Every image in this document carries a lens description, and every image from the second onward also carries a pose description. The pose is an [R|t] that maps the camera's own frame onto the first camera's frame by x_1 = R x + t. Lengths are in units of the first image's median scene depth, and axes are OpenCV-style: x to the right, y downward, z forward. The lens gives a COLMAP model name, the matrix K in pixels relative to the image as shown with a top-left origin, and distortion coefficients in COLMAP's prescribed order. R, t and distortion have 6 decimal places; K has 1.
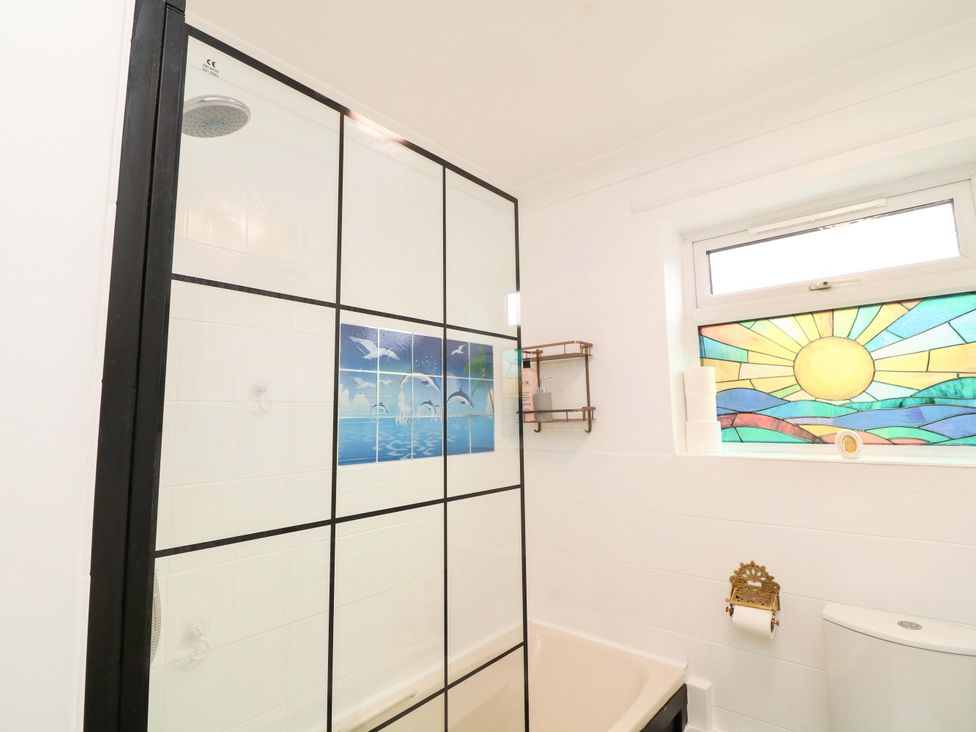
lens RADIAL K [[510.5, 0, 486.1], [0, 510.5, 364.2], [0, 0, 1]] dist [0.000071, -0.013788]
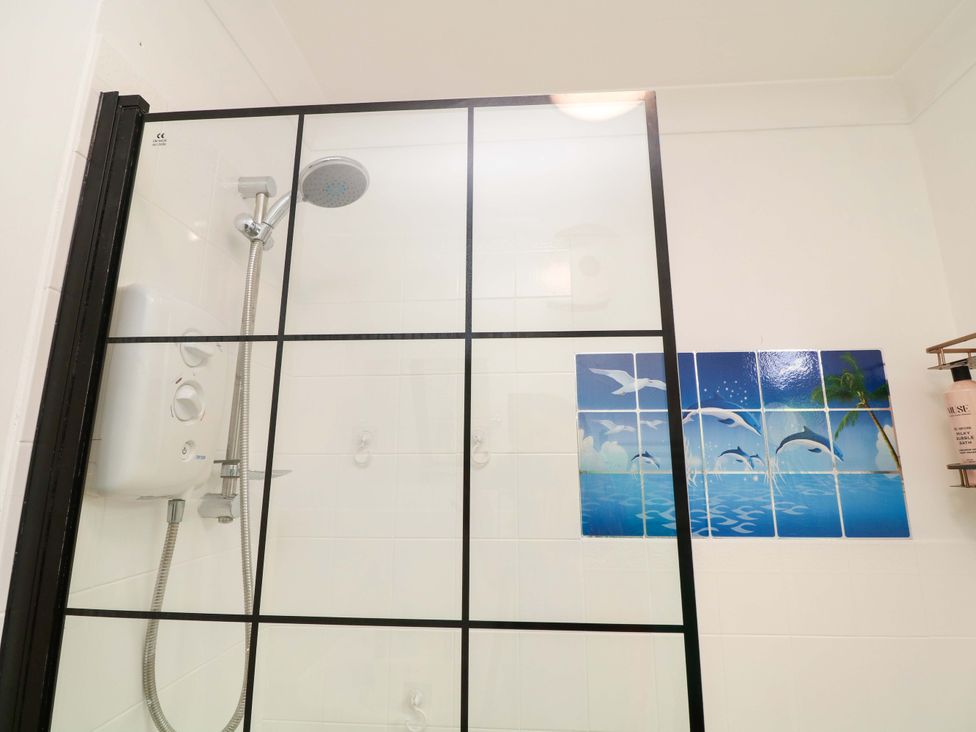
lens RADIAL K [[510.5, 0, 487.7], [0, 510.5, 360.2], [0, 0, 1]] dist [0.000071, -0.013788]
pose [[0.591965, -0.147175, -0.792412, 0.245226], [0.071242, 0.988893, -0.130446, 0.022610], [0.802809, 0.020766, 0.595875, 0.358216]]
